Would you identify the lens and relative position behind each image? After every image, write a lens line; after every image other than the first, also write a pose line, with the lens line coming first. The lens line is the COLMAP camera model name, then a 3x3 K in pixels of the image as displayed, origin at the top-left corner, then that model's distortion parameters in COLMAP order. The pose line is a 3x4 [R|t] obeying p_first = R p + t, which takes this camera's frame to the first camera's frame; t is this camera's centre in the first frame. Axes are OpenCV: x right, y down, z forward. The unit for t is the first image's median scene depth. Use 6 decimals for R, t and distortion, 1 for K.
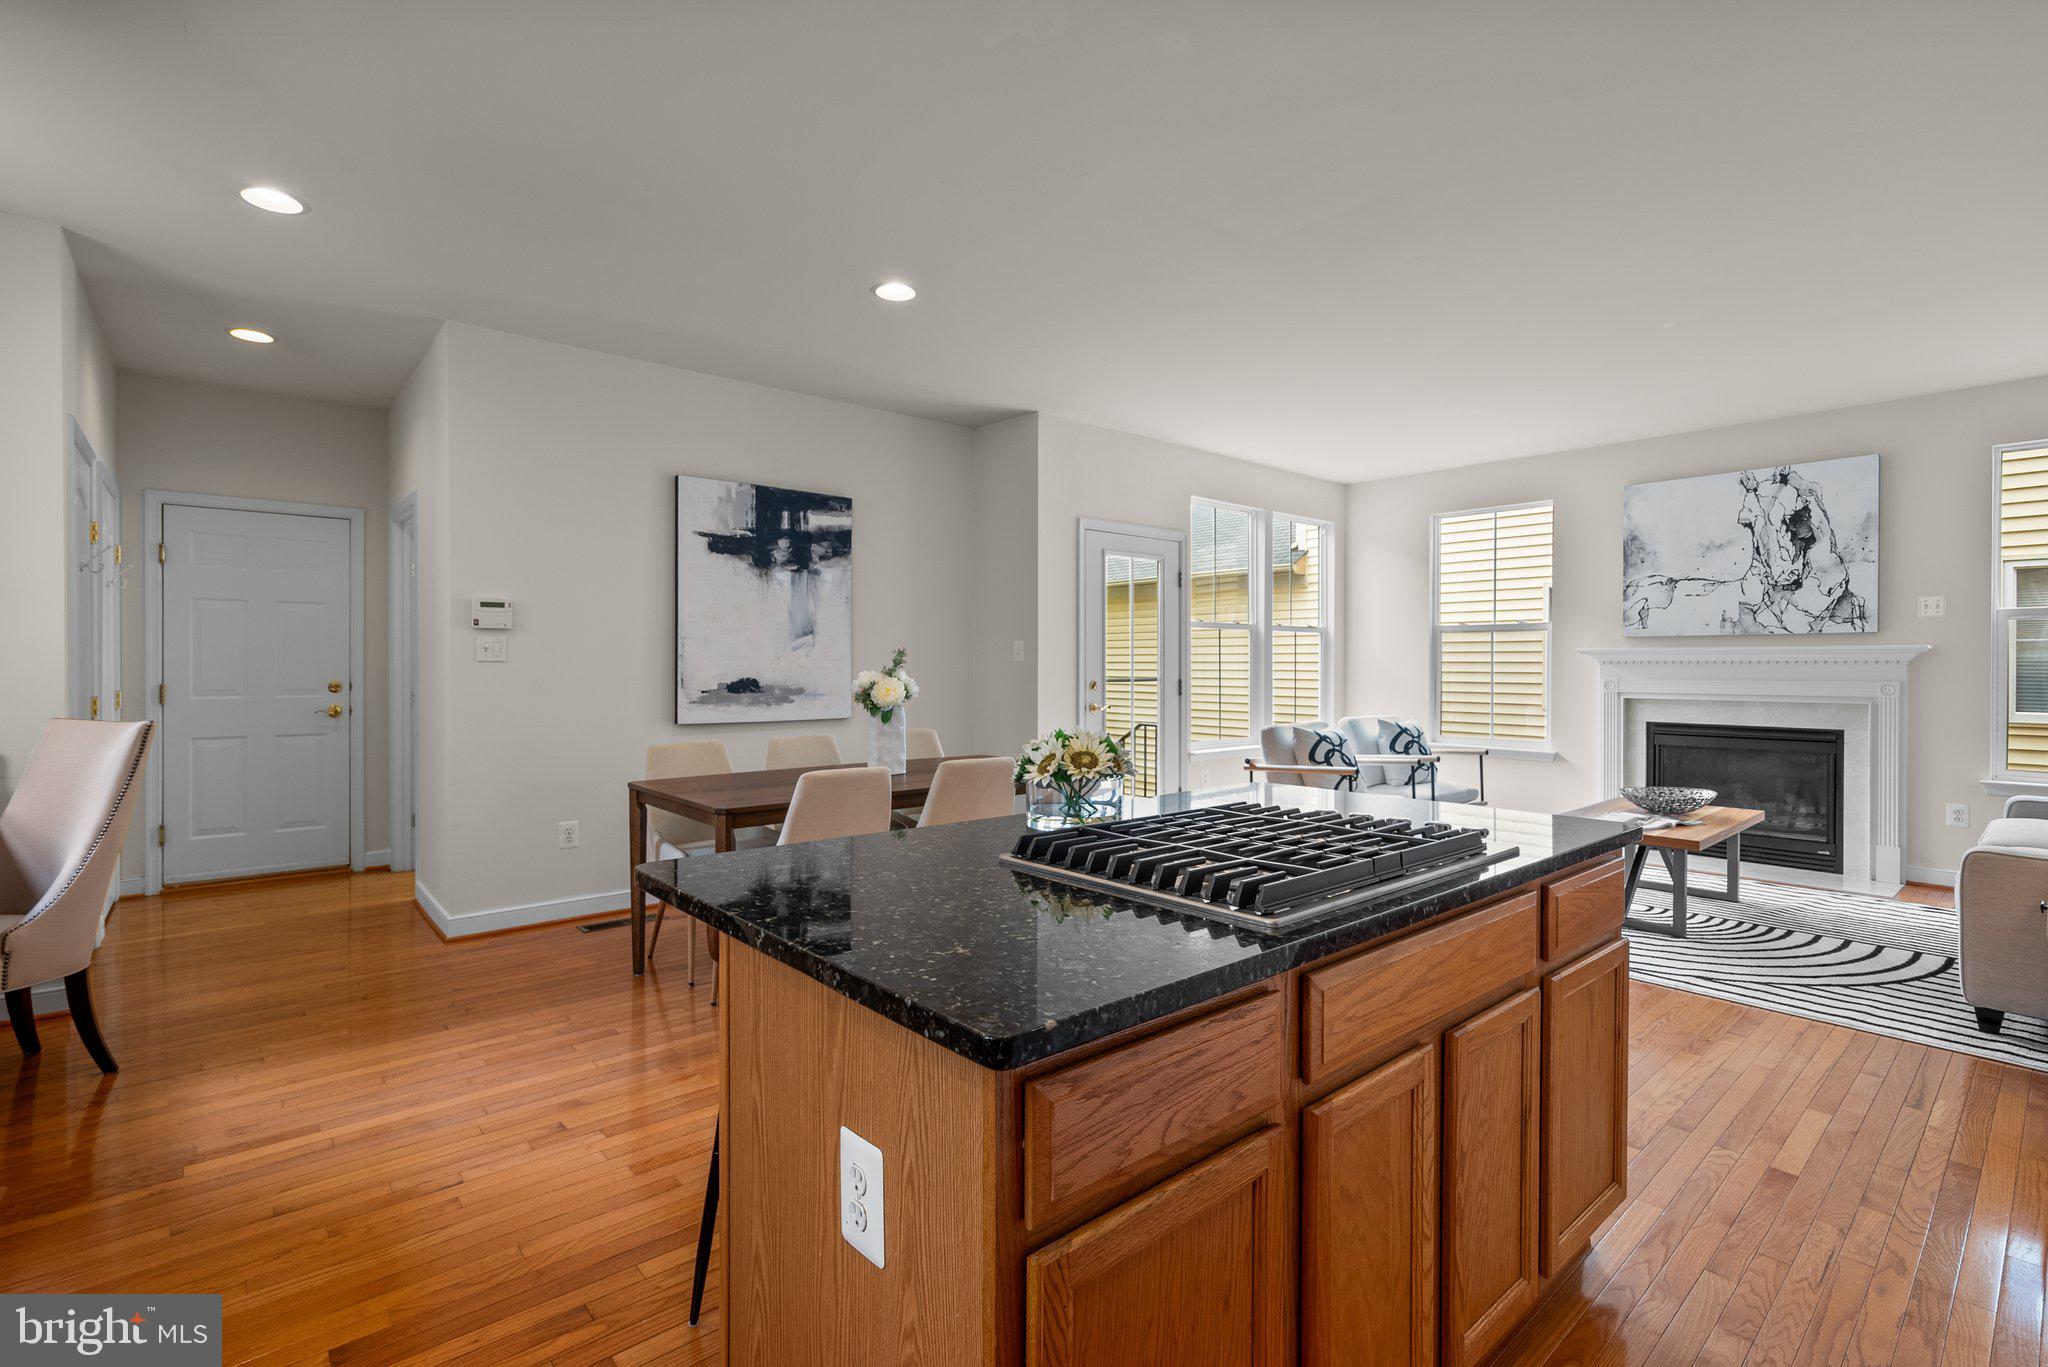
lens RADIAL K [[935.2, 0, 1015.4], [0, 935.2, 669.1], [0, 0, 1]] dist [0.003908, -0.003234]
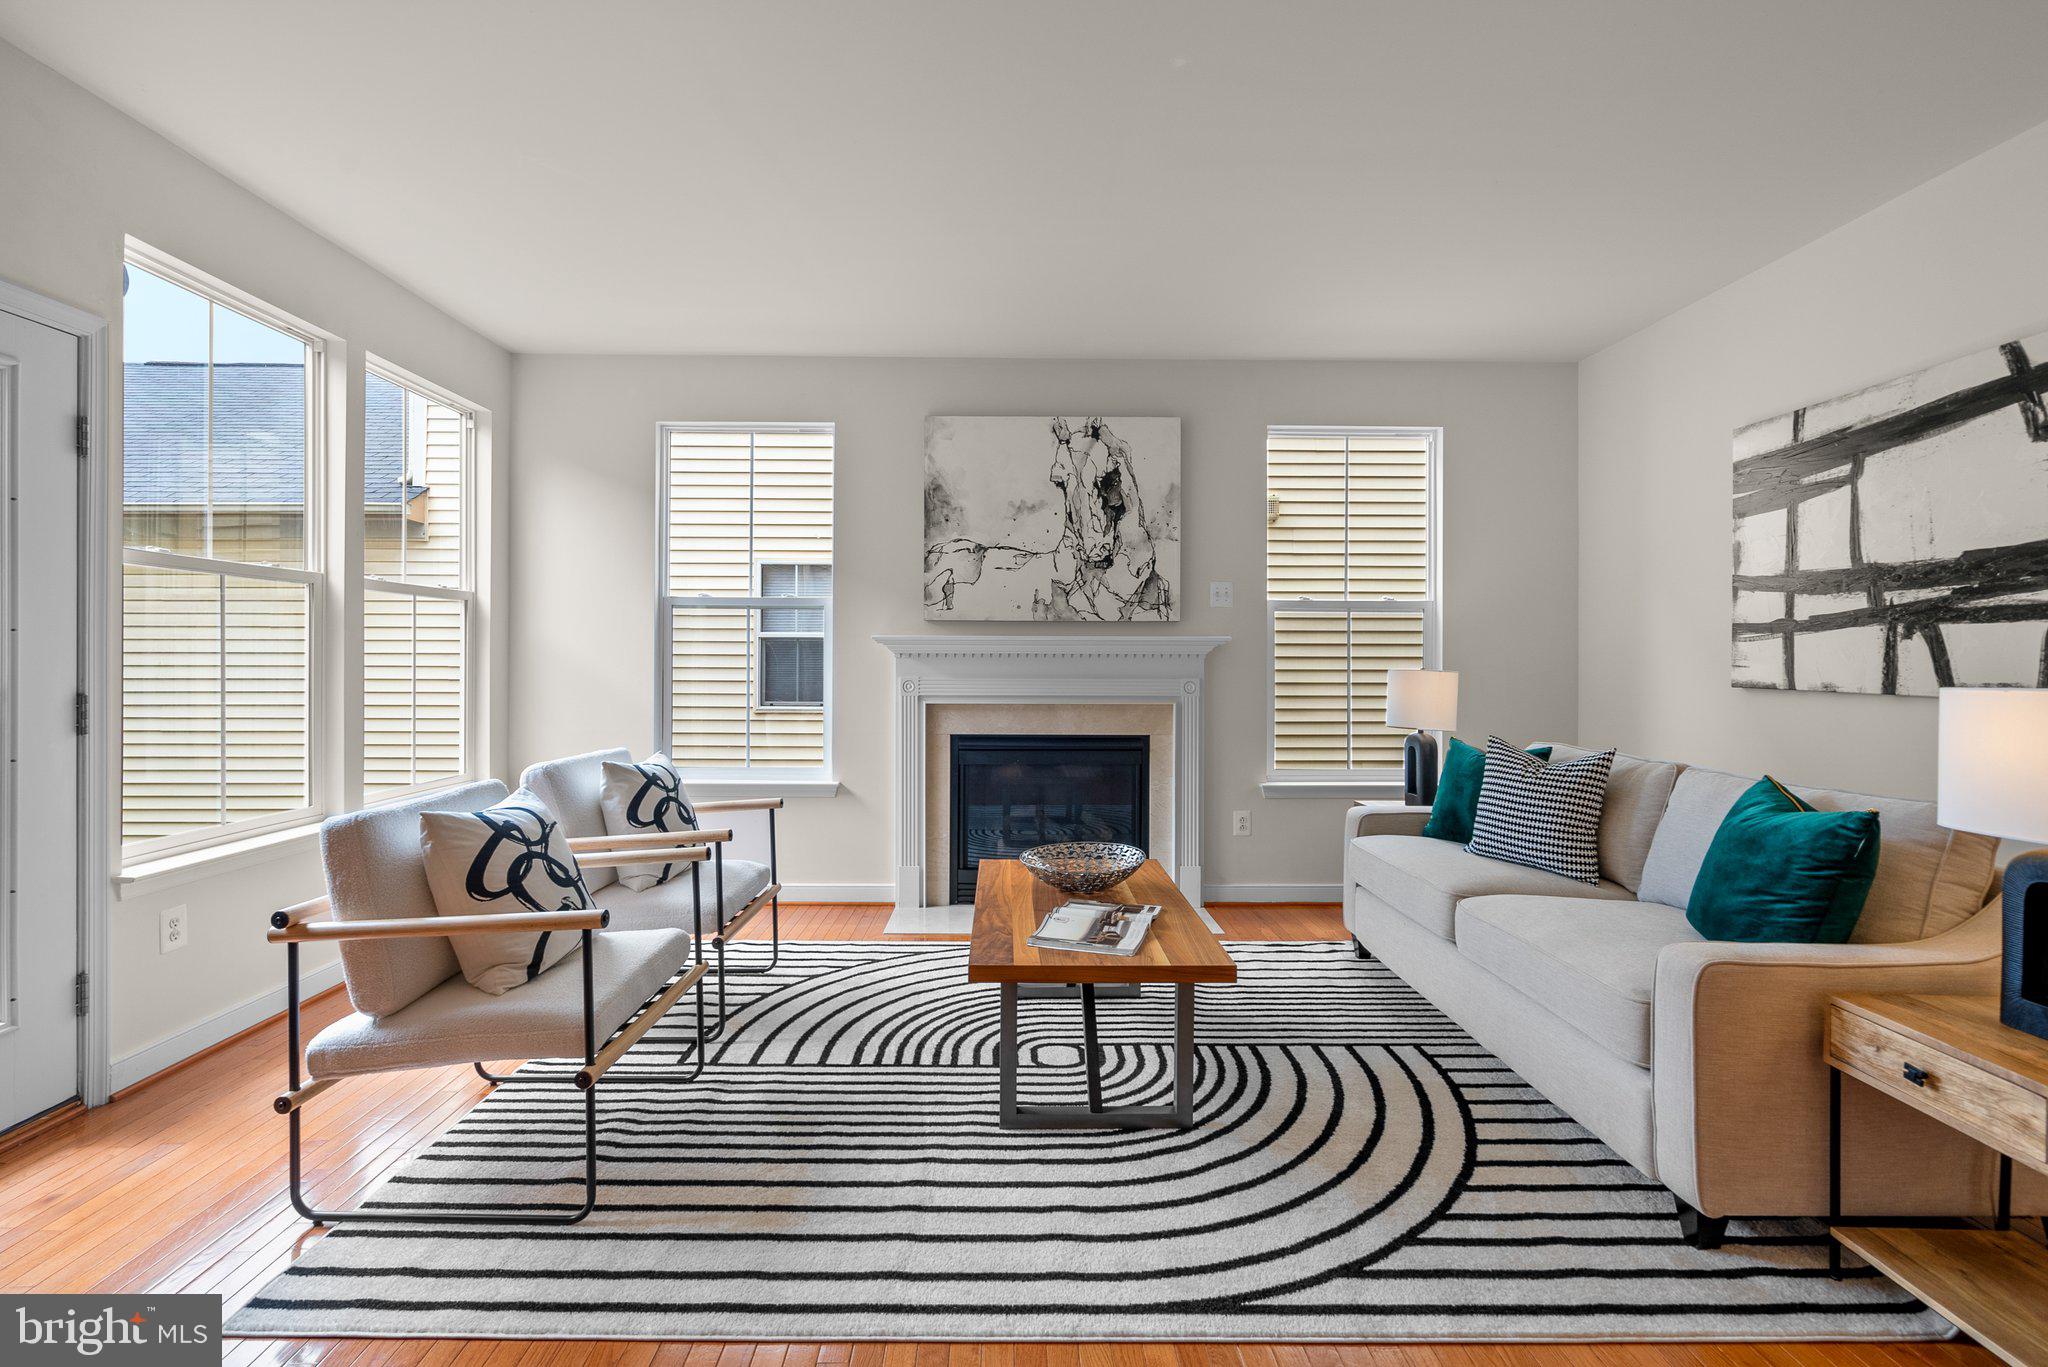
lens RADIAL K [[935.2, 0, 1017.4], [0, 935.2, 656.6], [0, 0, 1]] dist [0.003908, -0.003234]
pose [[0.641473, 0.003868, 0.767136, 0.152297], [0.001144, 0.999981, -0.005999, -0.001659], [-0.767144, 0.004725, 0.641457, 0.544814]]
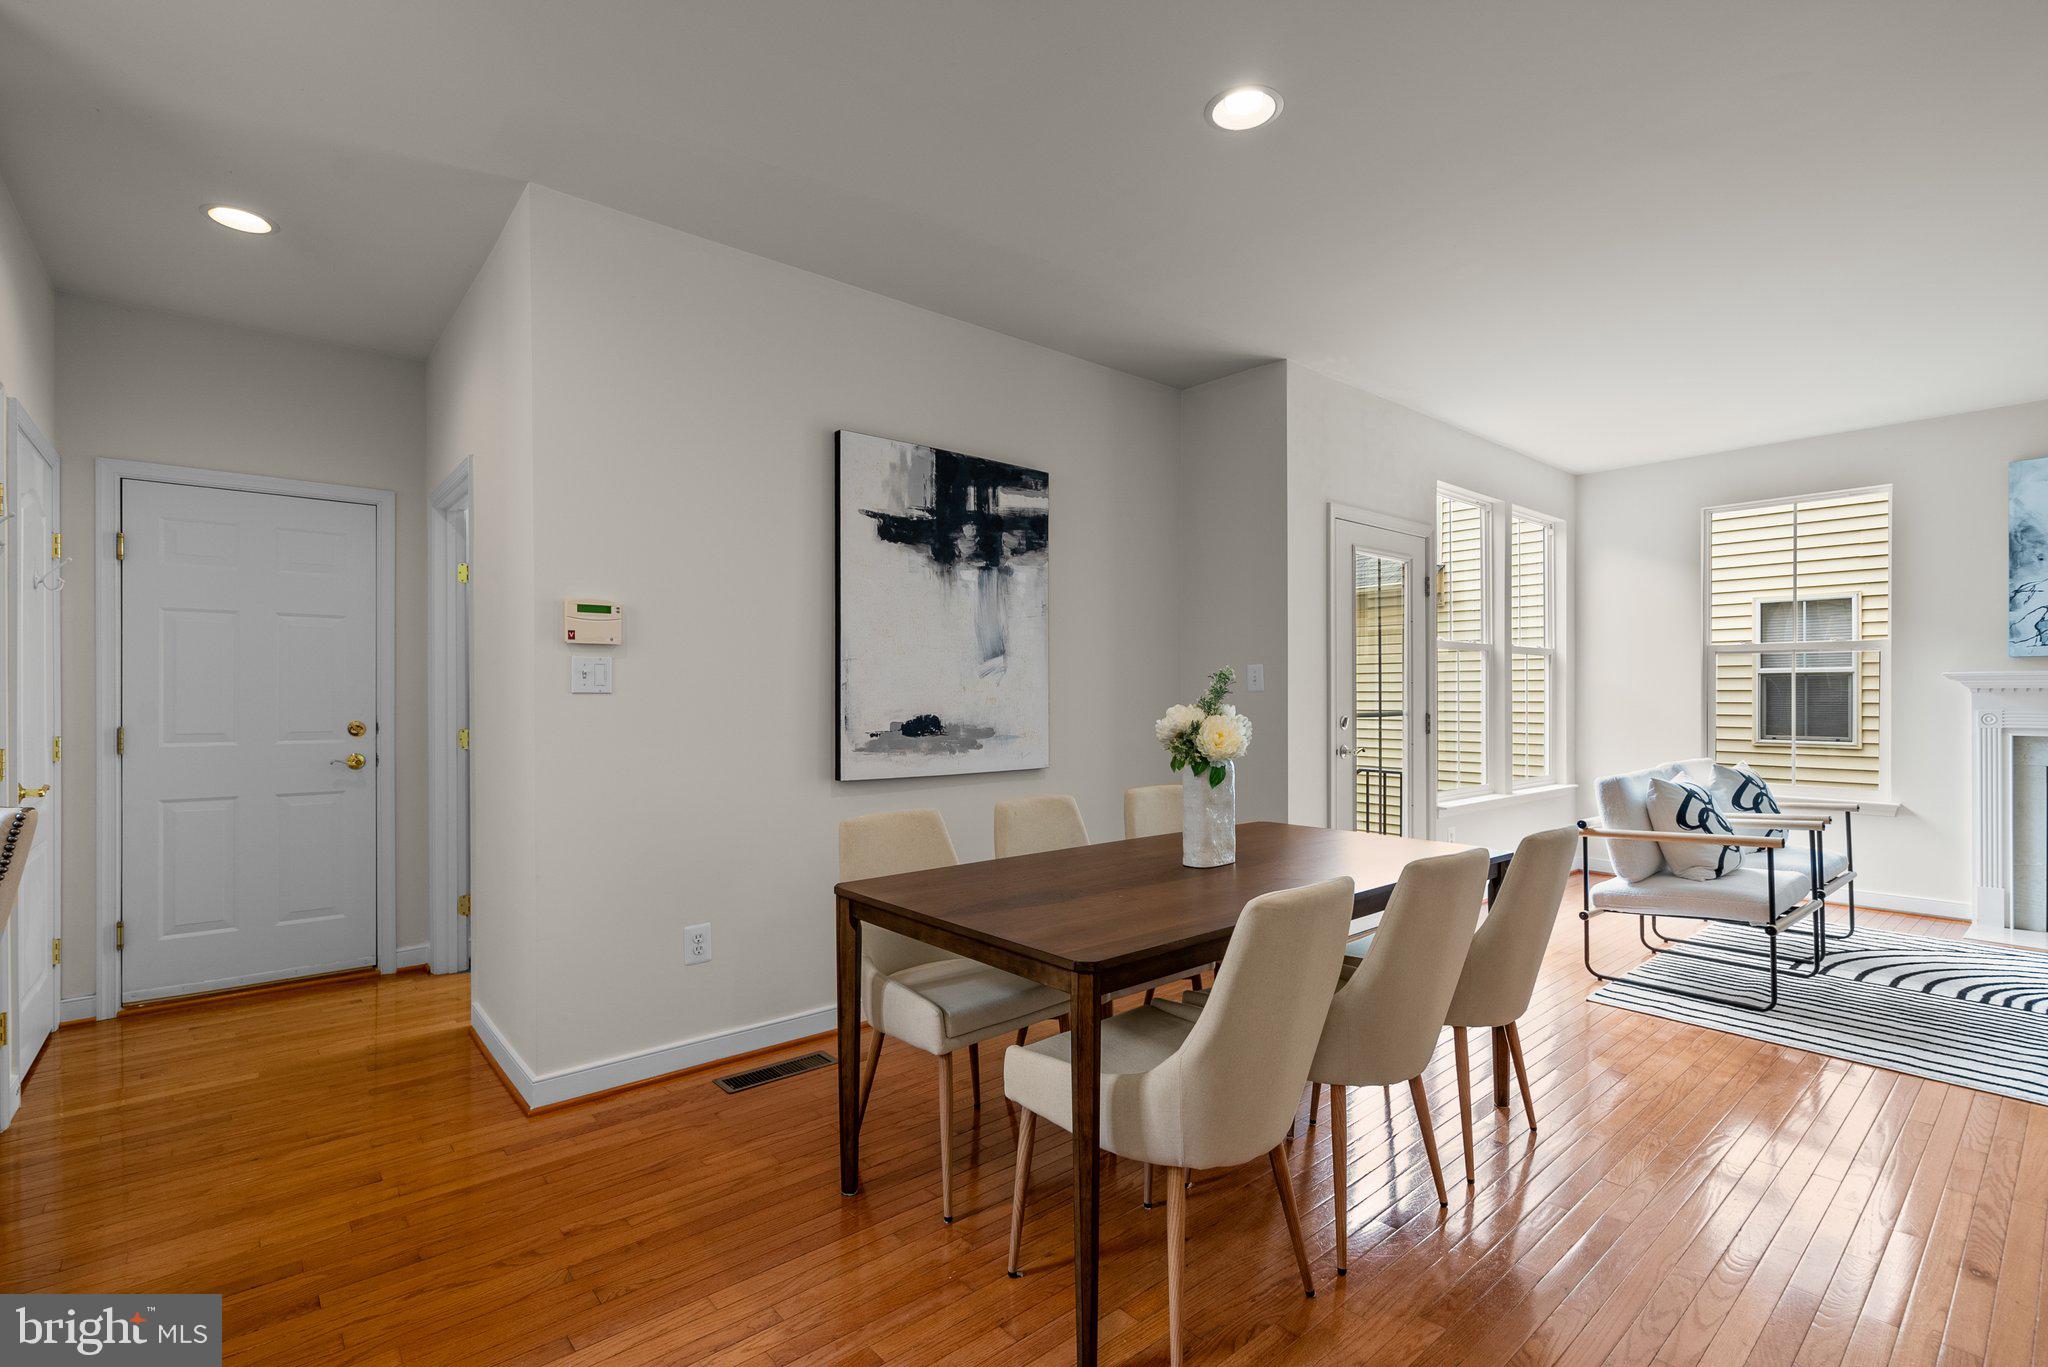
lens RADIAL K [[935.2, 0, 1018.1], [0, 935.2, 697.3], [0, 0, 1]] dist [0.003908, -0.003234]
pose [[0.999979, -0.003842, -0.005232, -0.194493], [0.003823, 0.999986, -0.003695, -0.001228], [0.005246, 0.003675, 0.999979, 0.254894]]
